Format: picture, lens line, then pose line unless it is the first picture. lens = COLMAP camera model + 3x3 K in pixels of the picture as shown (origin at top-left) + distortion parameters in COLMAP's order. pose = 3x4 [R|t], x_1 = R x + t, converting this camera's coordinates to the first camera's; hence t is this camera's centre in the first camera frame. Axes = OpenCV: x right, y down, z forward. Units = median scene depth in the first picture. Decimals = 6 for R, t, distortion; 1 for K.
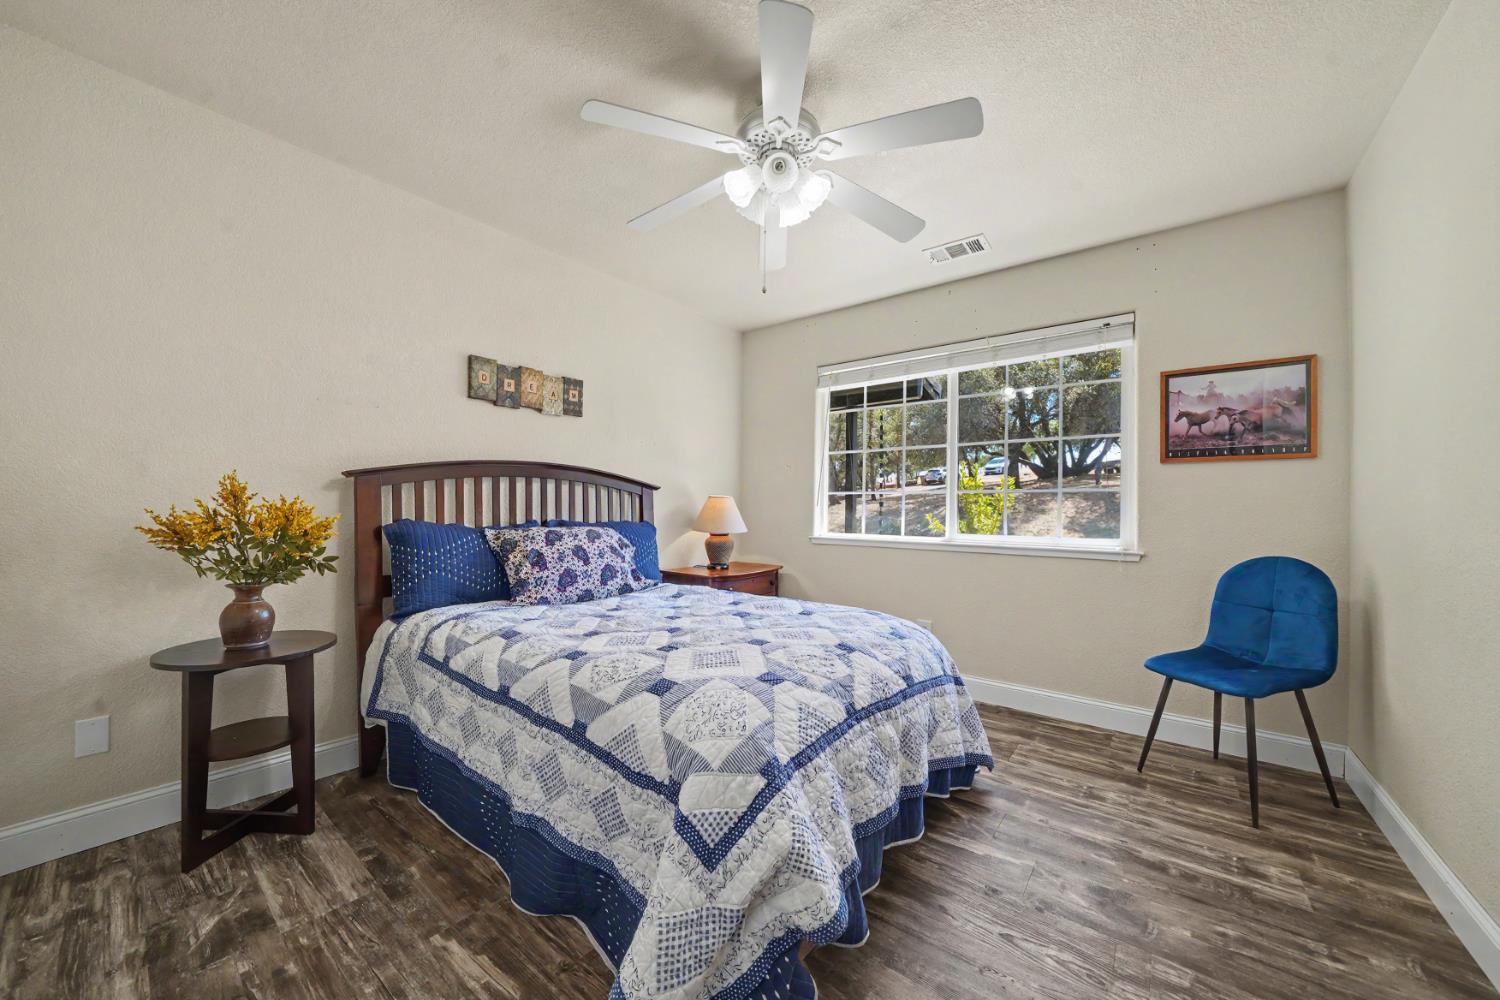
lens RADIAL K [[521.1, 0, 732.9], [0, 521.1, 507.3], [0, 0, 1]] dist [-0.025180, 0.000175]
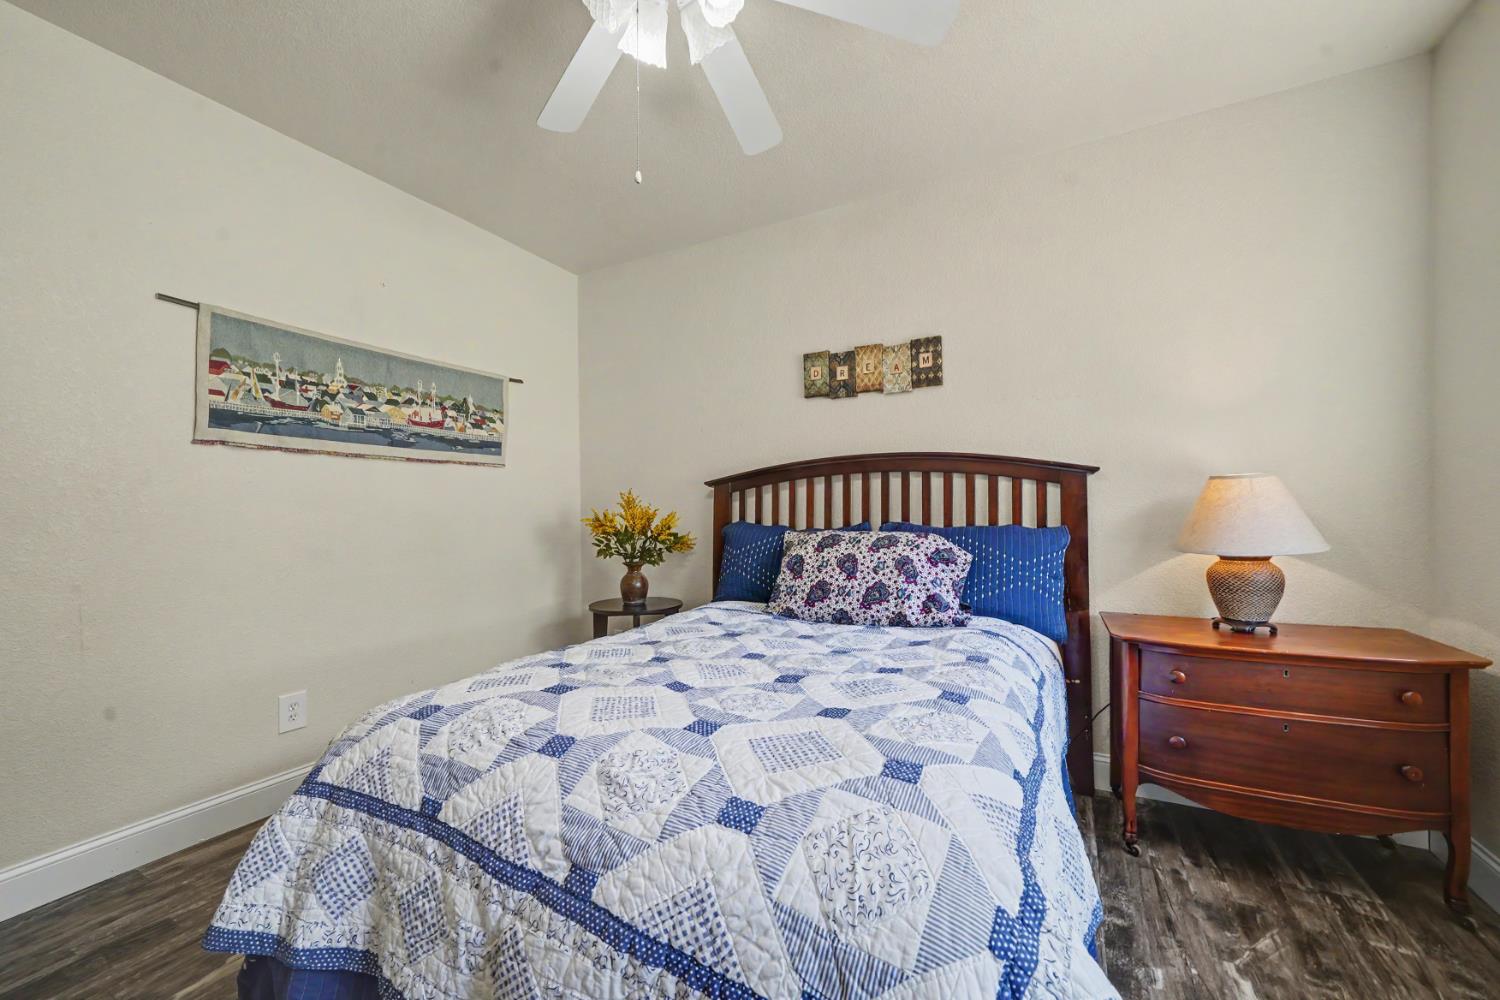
lens RADIAL K [[577.1, 0, 740.5], [0, 577.1, 505.8], [0, 0, 1]] dist [-0.017958, 0.003993]
pose [[0.204061, -0.019275, -0.978768, 0.527734], [0.018626, 0.999702, -0.015804, 0.008883], [0.978781, -0.015005, 0.204359, 0.633457]]
